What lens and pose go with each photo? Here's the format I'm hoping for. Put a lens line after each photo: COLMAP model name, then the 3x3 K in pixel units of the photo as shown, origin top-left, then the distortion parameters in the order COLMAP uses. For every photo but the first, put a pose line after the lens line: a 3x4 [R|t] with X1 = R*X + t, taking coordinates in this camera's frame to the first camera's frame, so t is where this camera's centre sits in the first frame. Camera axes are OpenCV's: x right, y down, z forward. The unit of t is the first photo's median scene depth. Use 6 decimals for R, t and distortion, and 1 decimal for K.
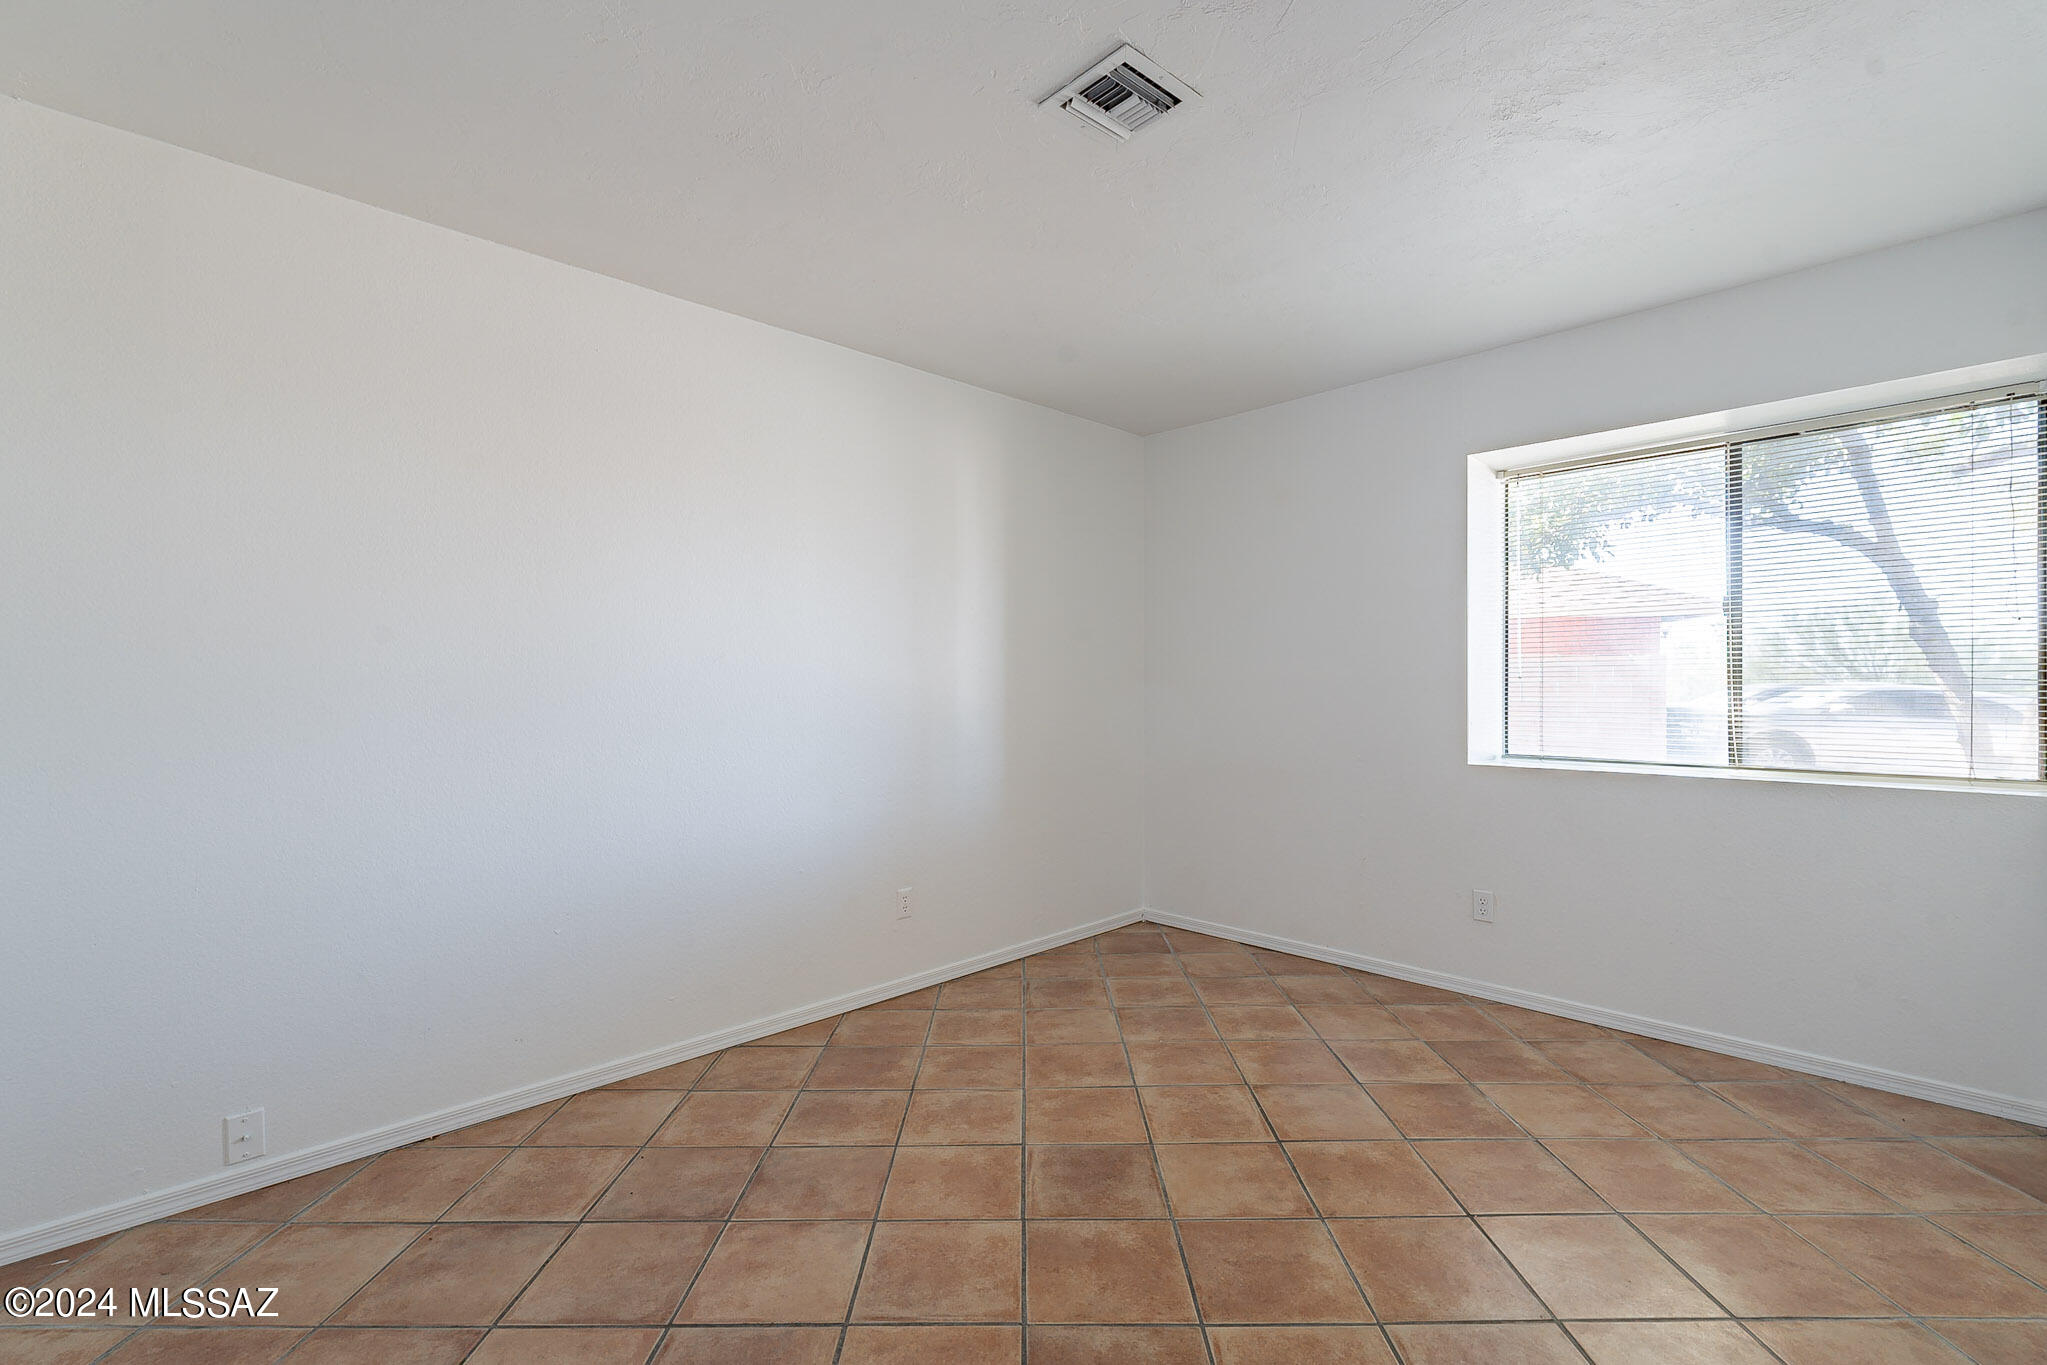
lens RADIAL K [[901.7, 0, 1018.7], [0, 901.7, 684.8], [0, 0, 1]] dist [-0.001232, 0.001150]
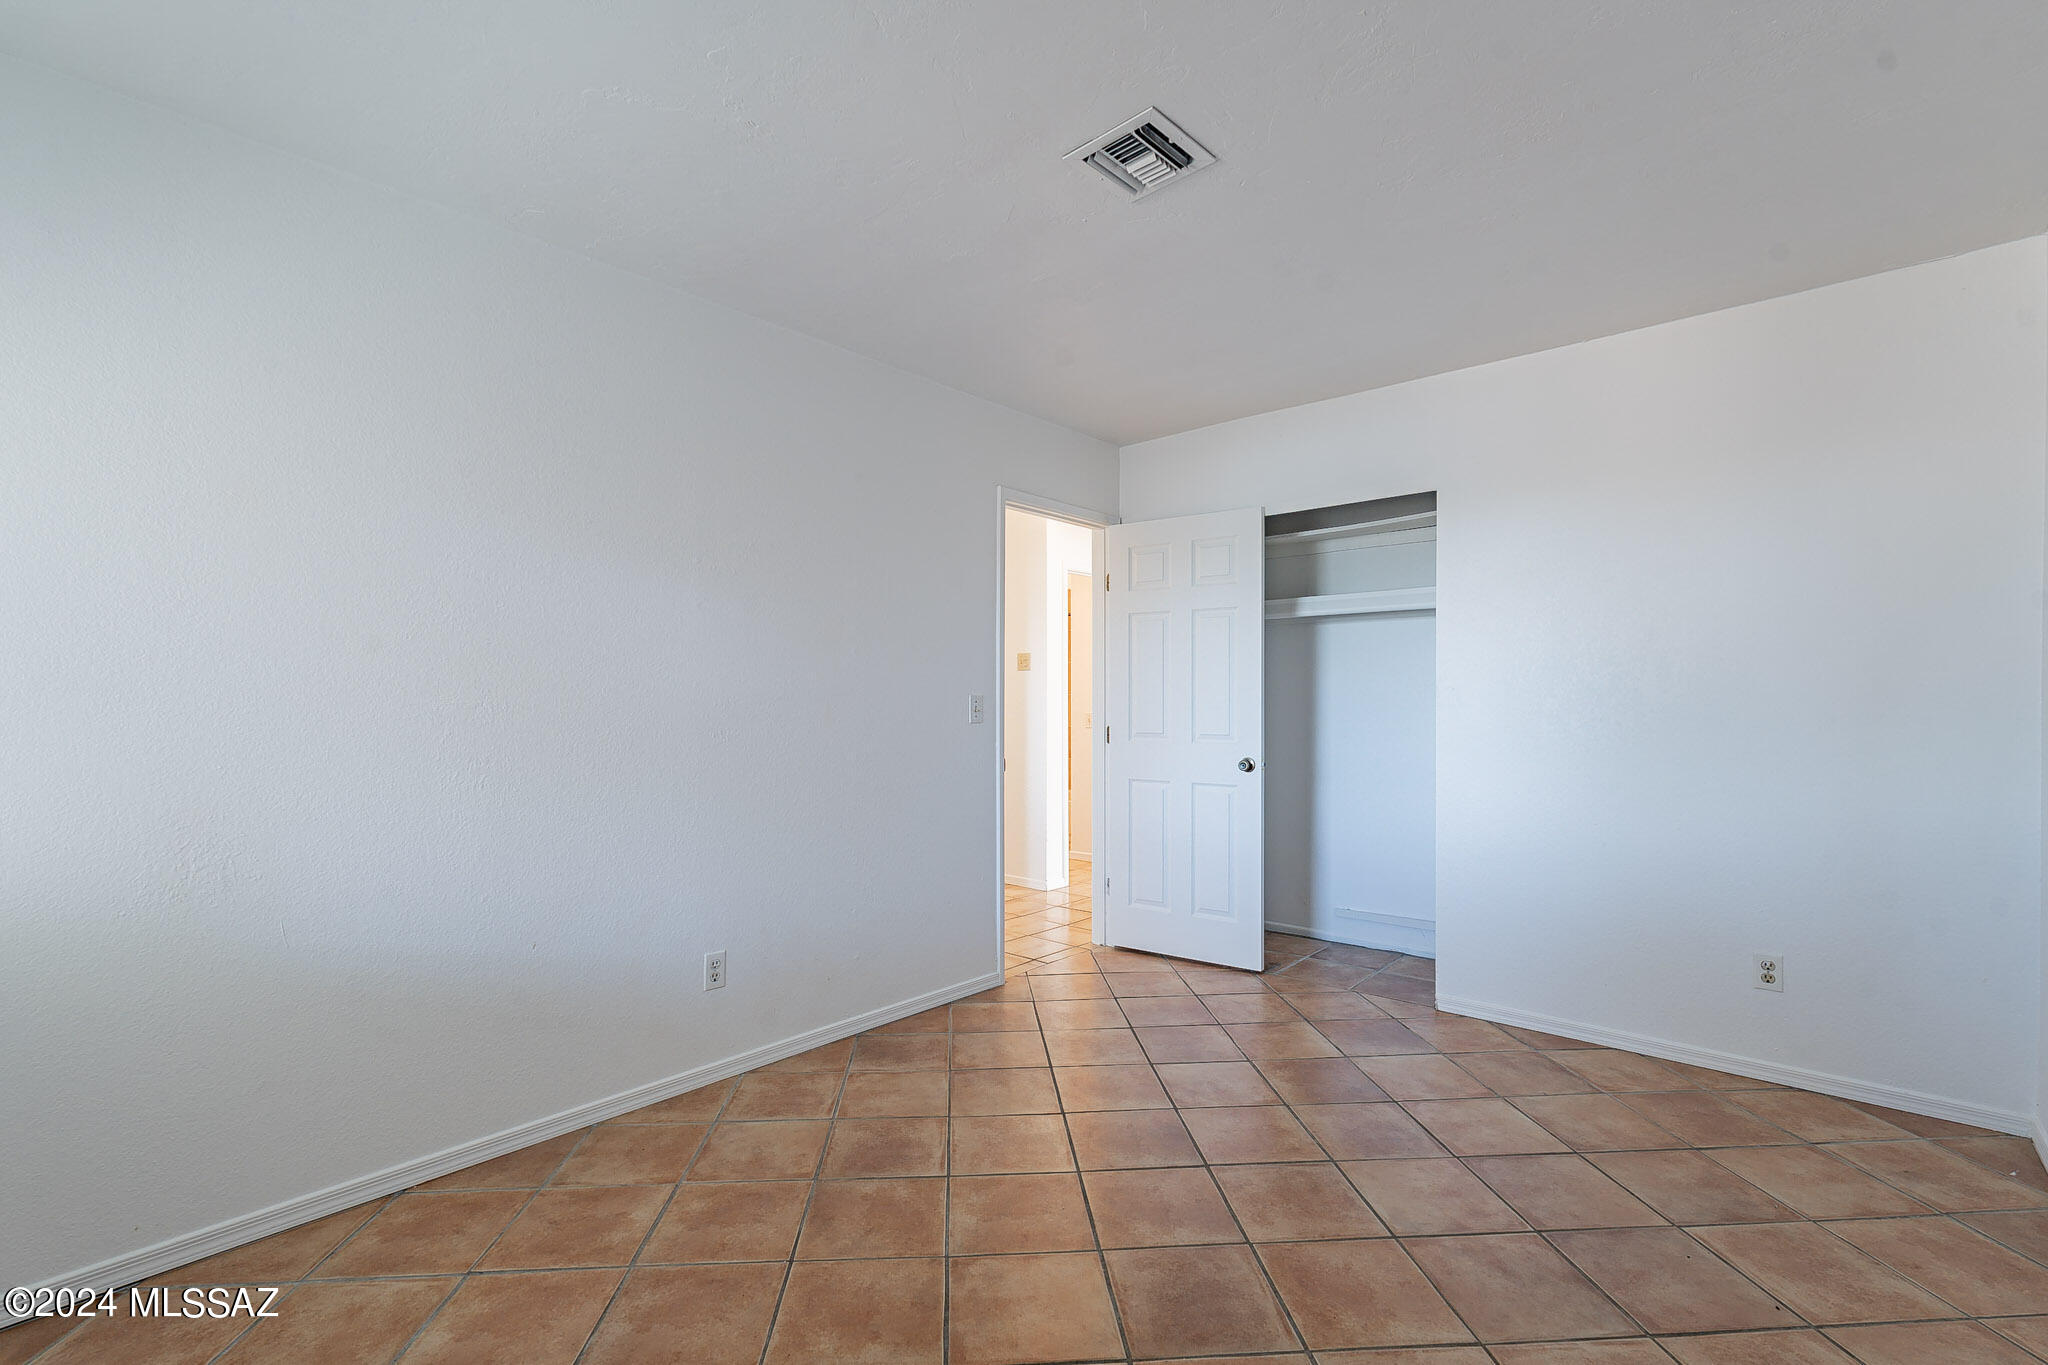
lens RADIAL K [[902.1, 0, 1024.1], [0, 902.1, 689.8], [0, 0, 1]] dist [-0.001232, 0.001150]
pose [[-0.996500, 0.005883, -0.083381, 0.323887], [0.007035, 0.999884, -0.013533, 0.000554], [0.083291, -0.014073, -0.996426, 1.937744]]
